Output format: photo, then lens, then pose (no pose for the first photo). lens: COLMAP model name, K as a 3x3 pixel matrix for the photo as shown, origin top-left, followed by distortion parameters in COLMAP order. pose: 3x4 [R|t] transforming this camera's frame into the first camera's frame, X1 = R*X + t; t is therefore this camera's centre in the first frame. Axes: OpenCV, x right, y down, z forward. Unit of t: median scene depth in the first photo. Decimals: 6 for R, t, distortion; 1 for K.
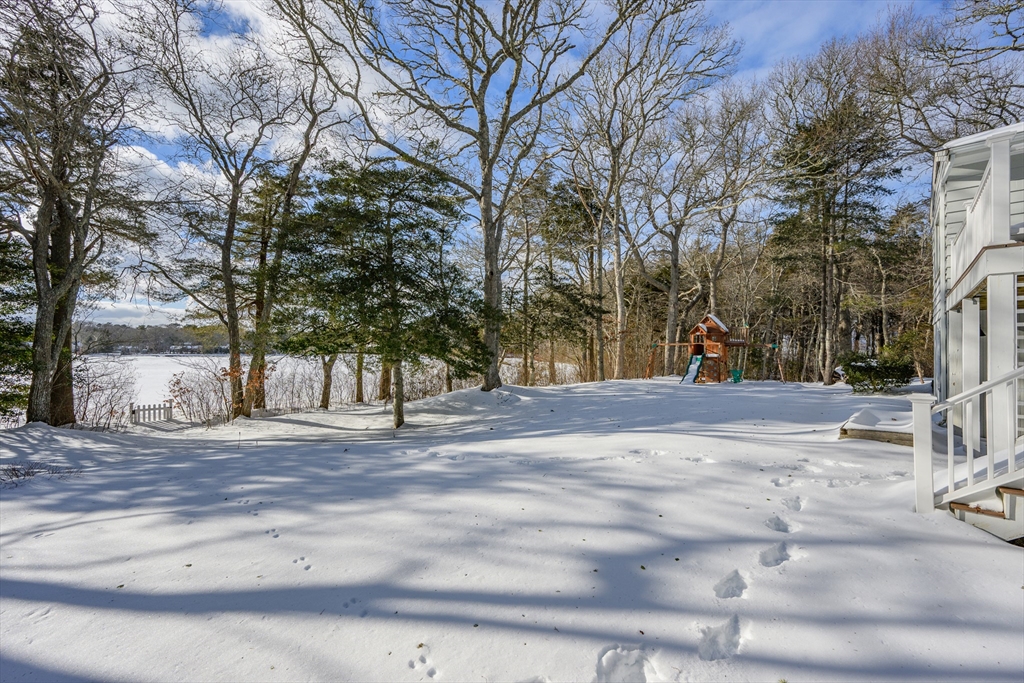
lens RADIAL K [[441.3, 0, 513.3], [0, 441.3, 343.4], [0, 0, 1]] dist [0.002795, 0.000394]
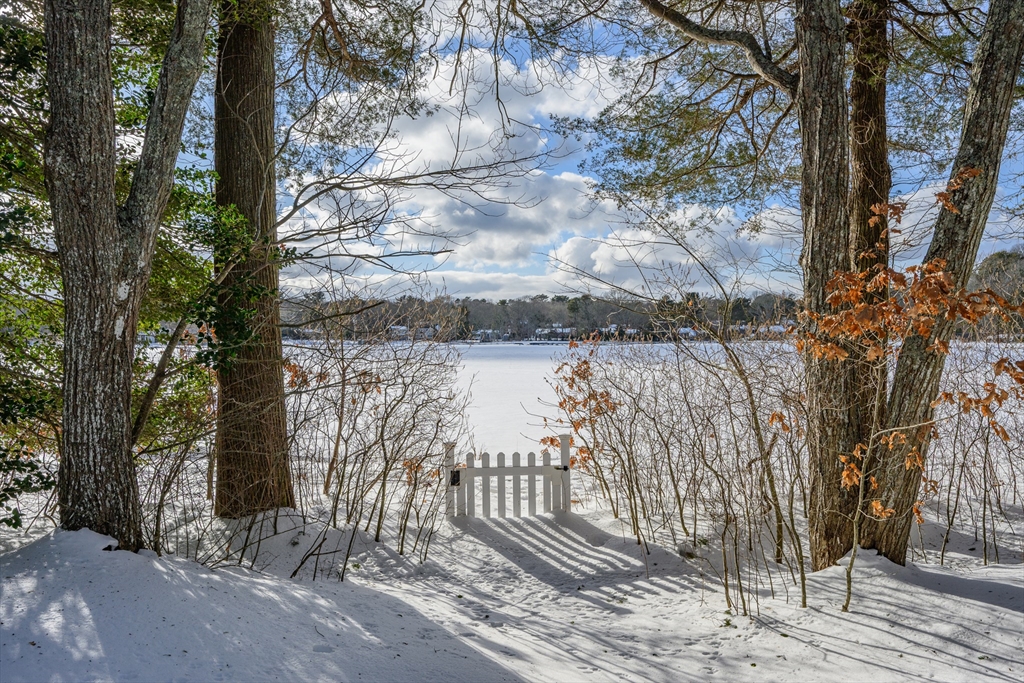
lens RADIAL K [[441.9, 0, 514.9], [0, 441.9, 339.7], [0, 0, 1]] dist [-0.000337, 0.000109]
pose [[0.771068, -0.035072, -0.635787, -0.636249], [0.010896, 0.999063, -0.041897, 0.081527], [0.636660, 0.025378, 0.770727, 0.787466]]
